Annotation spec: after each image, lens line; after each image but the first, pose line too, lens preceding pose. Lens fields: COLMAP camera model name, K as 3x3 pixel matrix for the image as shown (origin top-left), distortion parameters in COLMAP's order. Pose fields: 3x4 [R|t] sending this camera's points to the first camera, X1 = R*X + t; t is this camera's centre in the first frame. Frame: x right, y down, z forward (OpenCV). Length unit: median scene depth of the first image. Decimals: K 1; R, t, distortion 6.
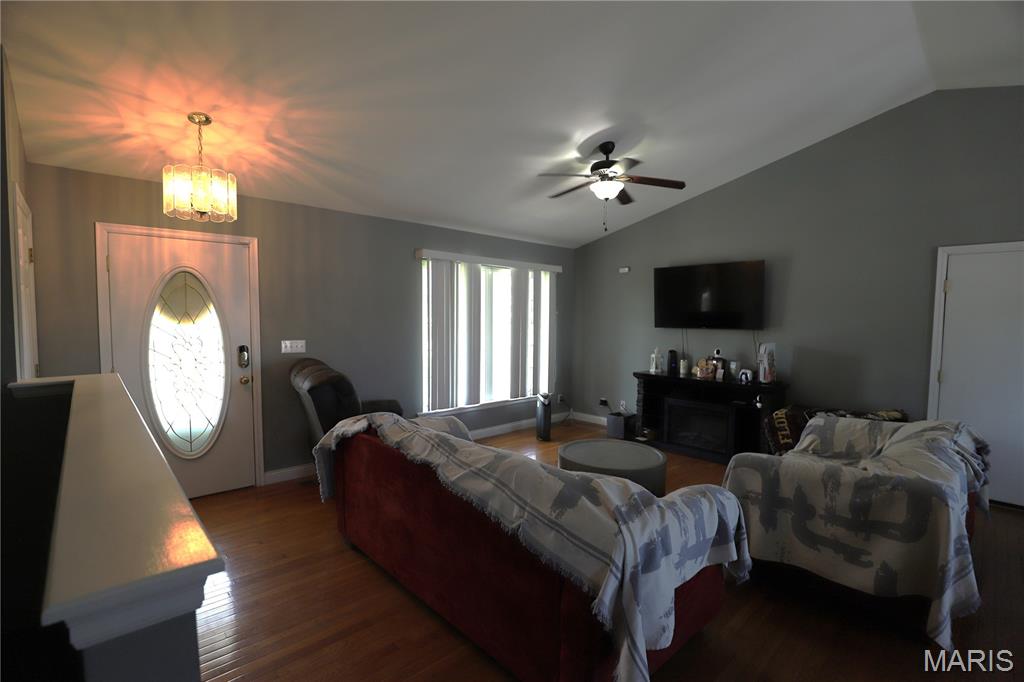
lens RADIAL K [[468.1, 0, 512.6], [0, 468.1, 342.5], [0, 0, 1]] dist [-0.033905, 0.005433]
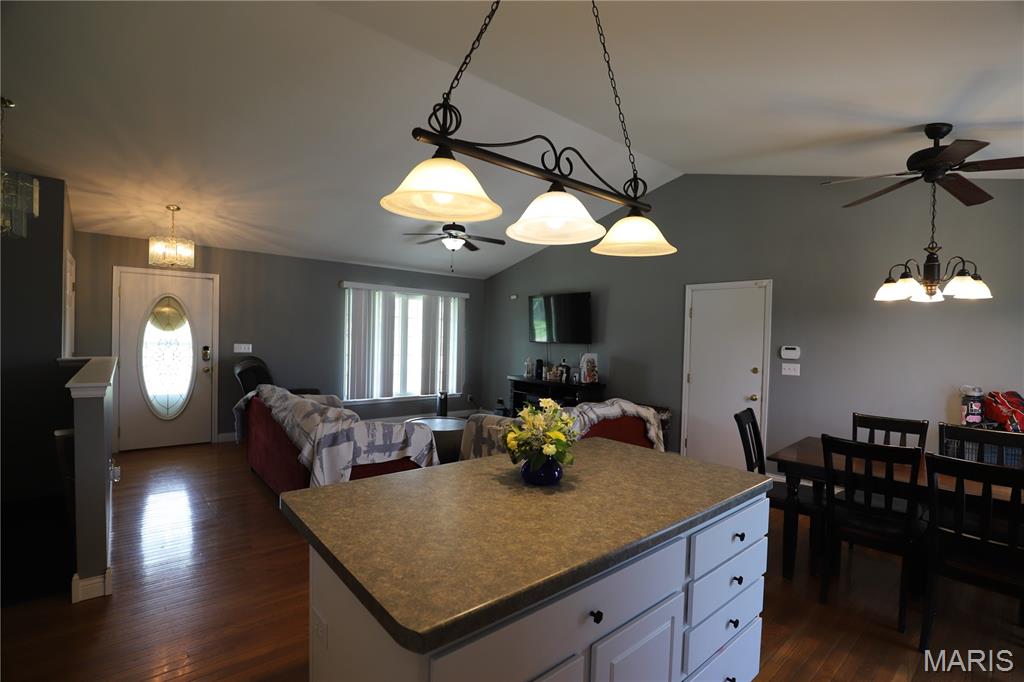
lens RADIAL K [[468.1, 0, 511.1], [0, 468.1, 343.1], [0, 0, 1]] dist [-0.033905, 0.005433]
pose [[0.998497, 0.018421, -0.051618, 0.477395], [-0.020536, 0.998959, -0.040738, 0.036990], [0.050814, 0.041737, 0.997836, -0.437989]]
